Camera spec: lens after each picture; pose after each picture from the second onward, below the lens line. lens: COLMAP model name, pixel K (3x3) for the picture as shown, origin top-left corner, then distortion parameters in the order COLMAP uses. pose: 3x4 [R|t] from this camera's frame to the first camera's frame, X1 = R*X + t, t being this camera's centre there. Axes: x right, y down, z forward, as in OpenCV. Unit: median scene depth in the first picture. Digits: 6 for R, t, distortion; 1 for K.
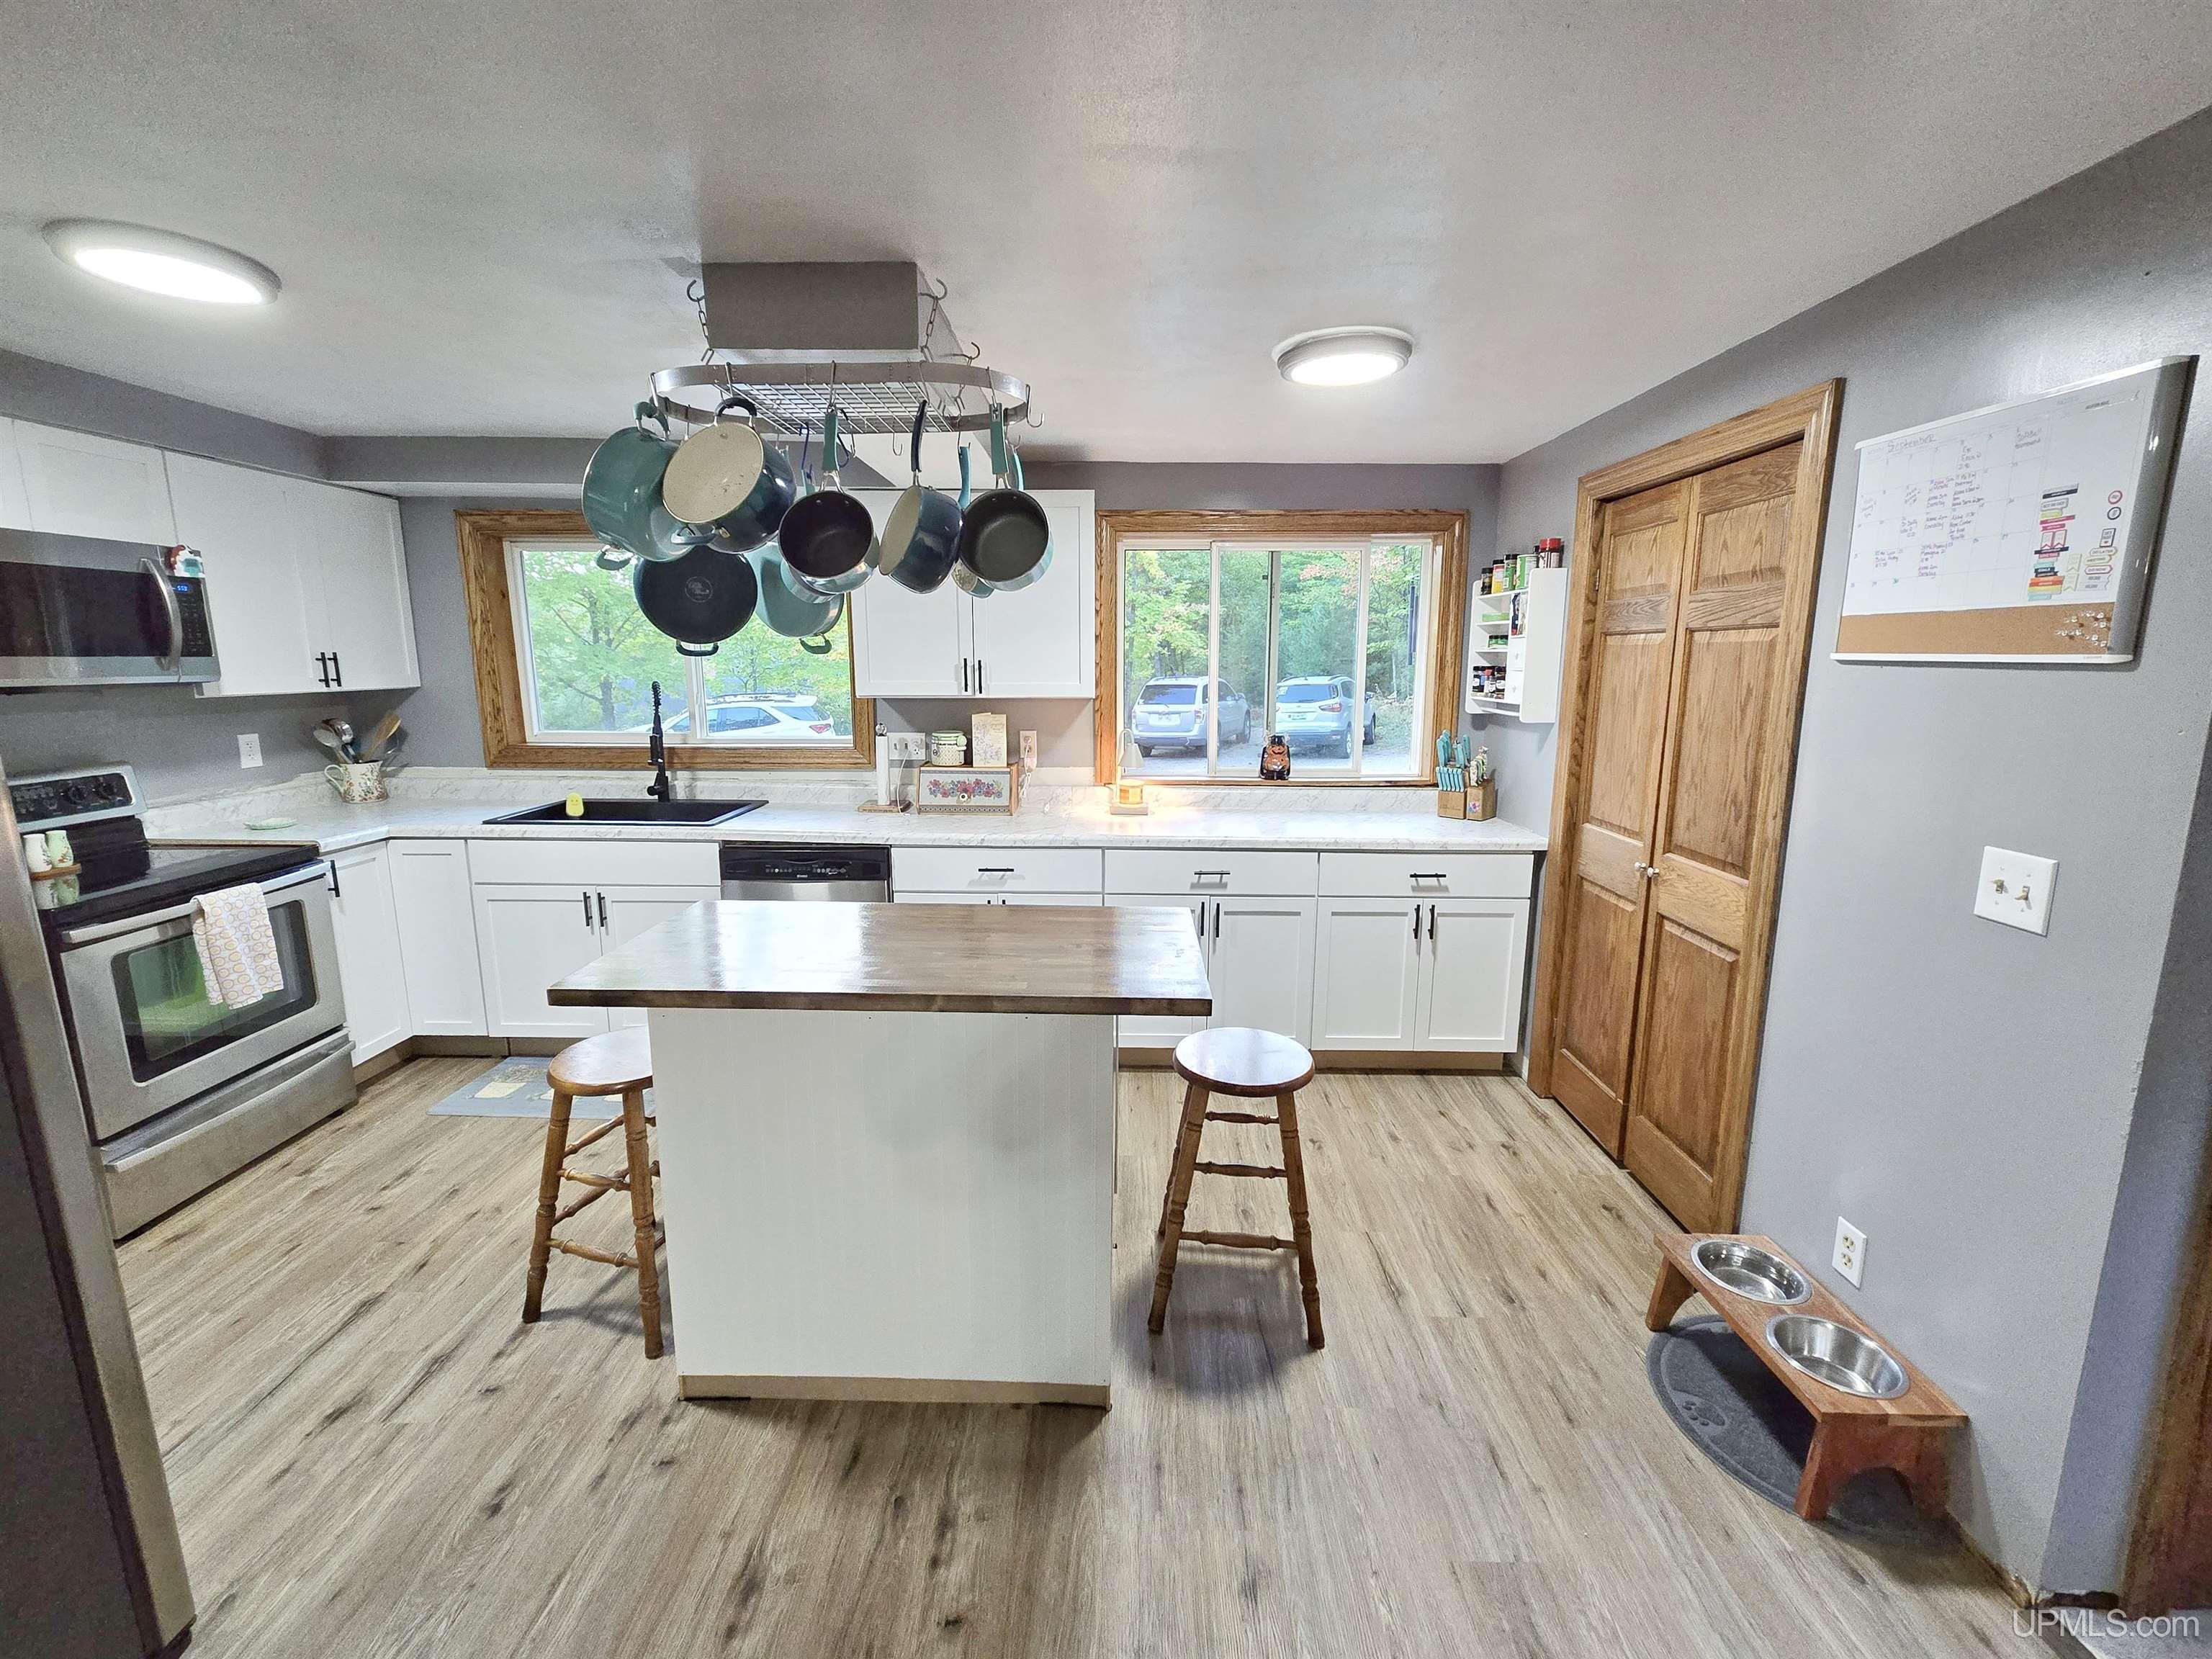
lens RADIAL K [[903.2, 0, 1110.0], [0, 903.2, 819.4], [0, 0, 1]] dist [0.001298, -0.000002]
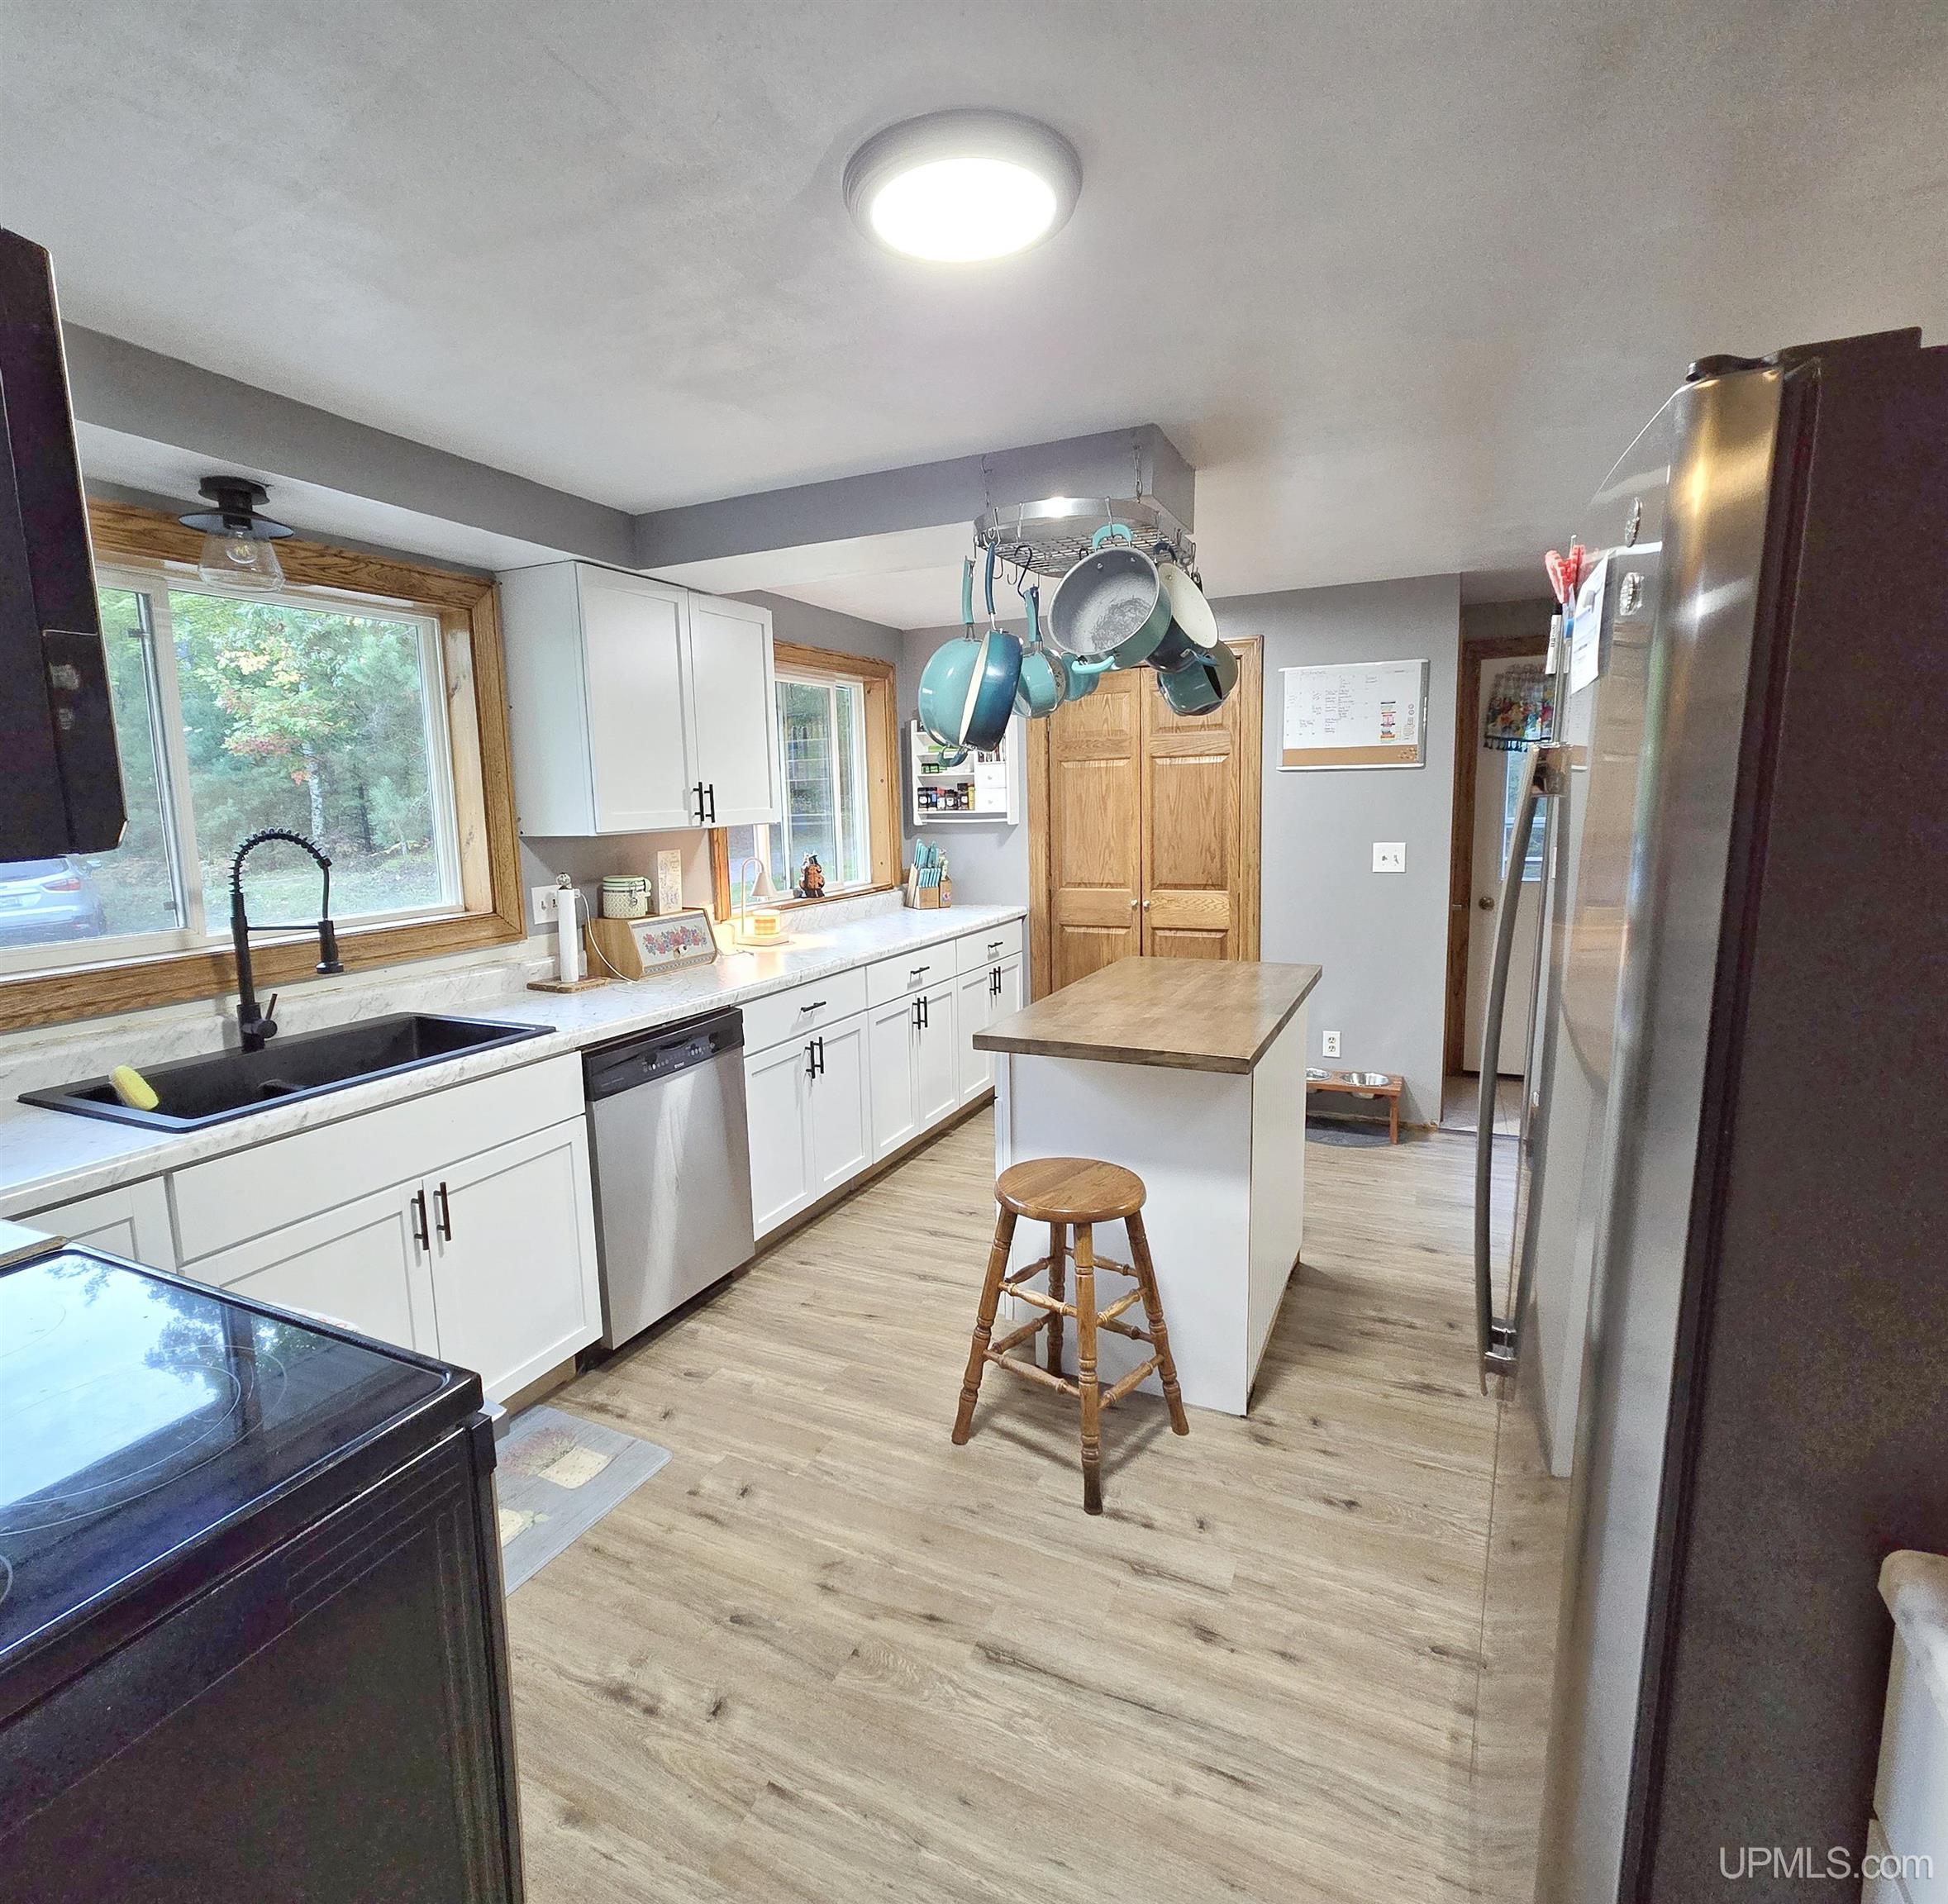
lens RADIAL K [[1025.5, 0, 941.9], [0, 1025.5, 945.9], [0, 0, 1]] dist [-0.003425, -0.000189]
pose [[0.433473, -0.147681, 0.888983, -1.353905], [0.186317, 0.979853, 0.071928, -0.076950], [-0.881696, 0.134454, 0.452255, 0.543252]]
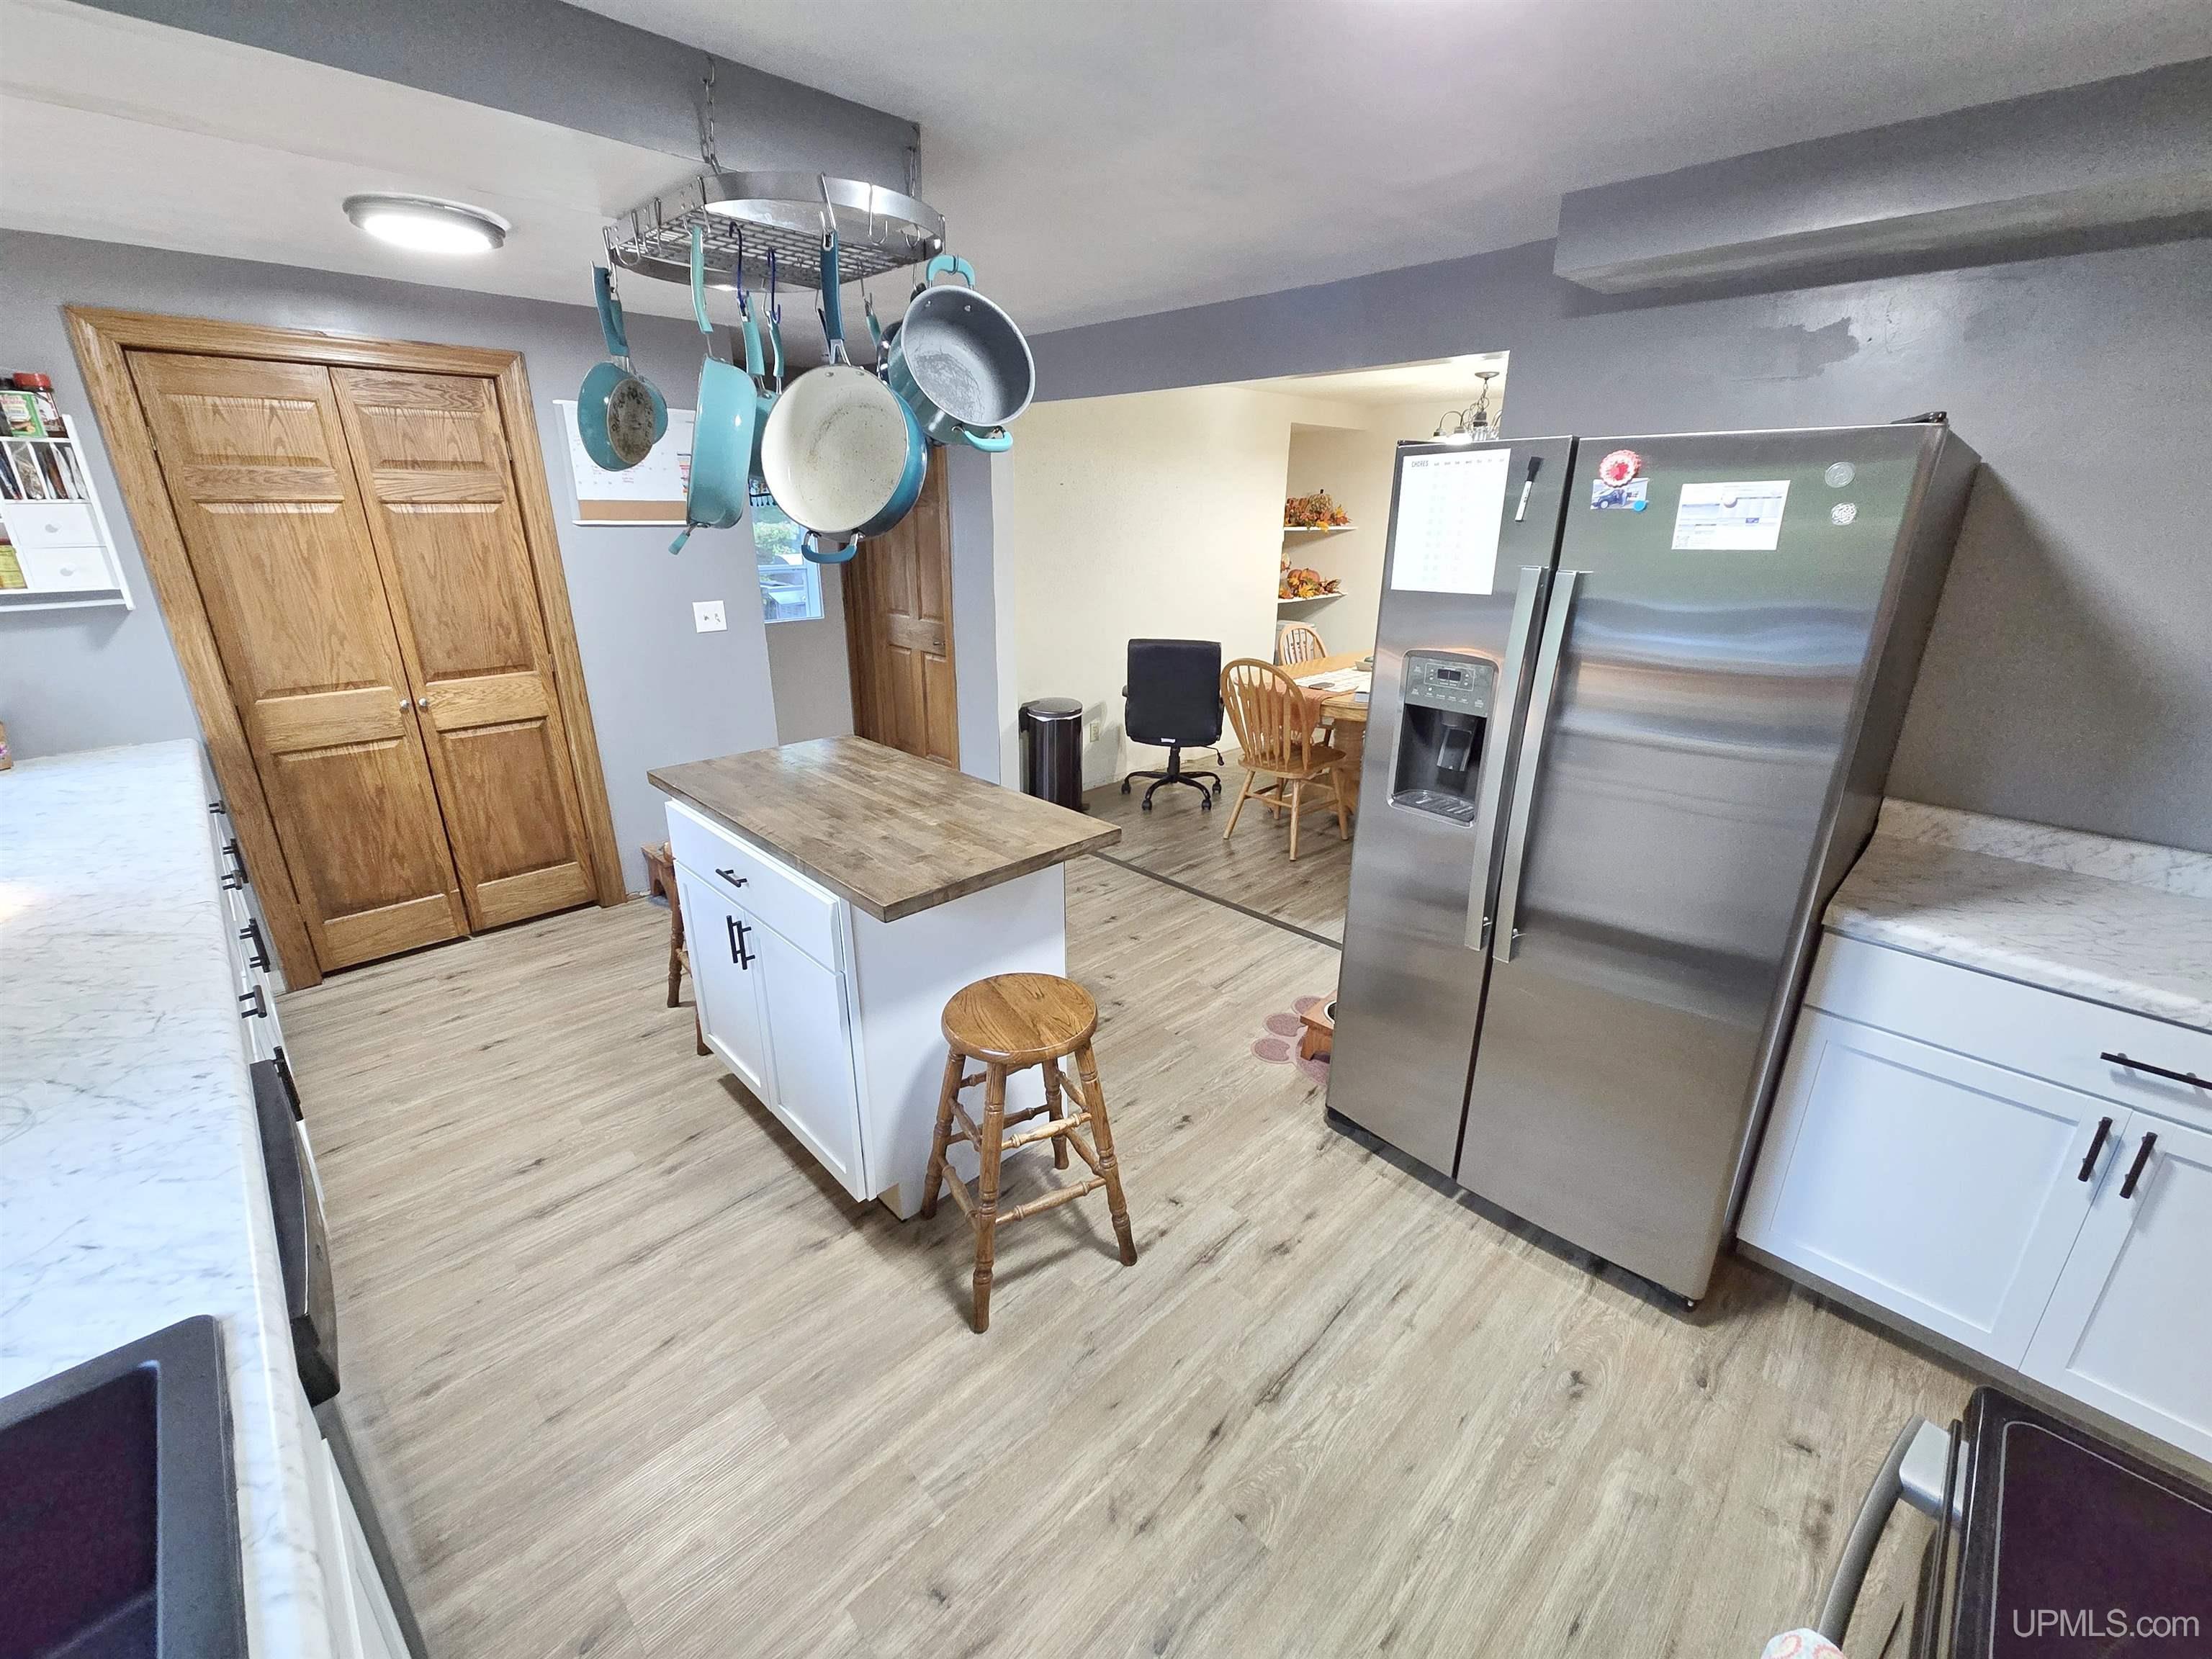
lens RADIAL K [[903.2, 0, 1103.1], [0, 903.2, 816.1], [0, 0, 1]] dist [0.001298, -0.000002]
pose [[-0.705435, -0.240098, 0.666869, -1.032483], [0.116565, 0.888764, 0.443295, -0.271384], [-0.699123, 0.390450, -0.598979, 1.267967]]
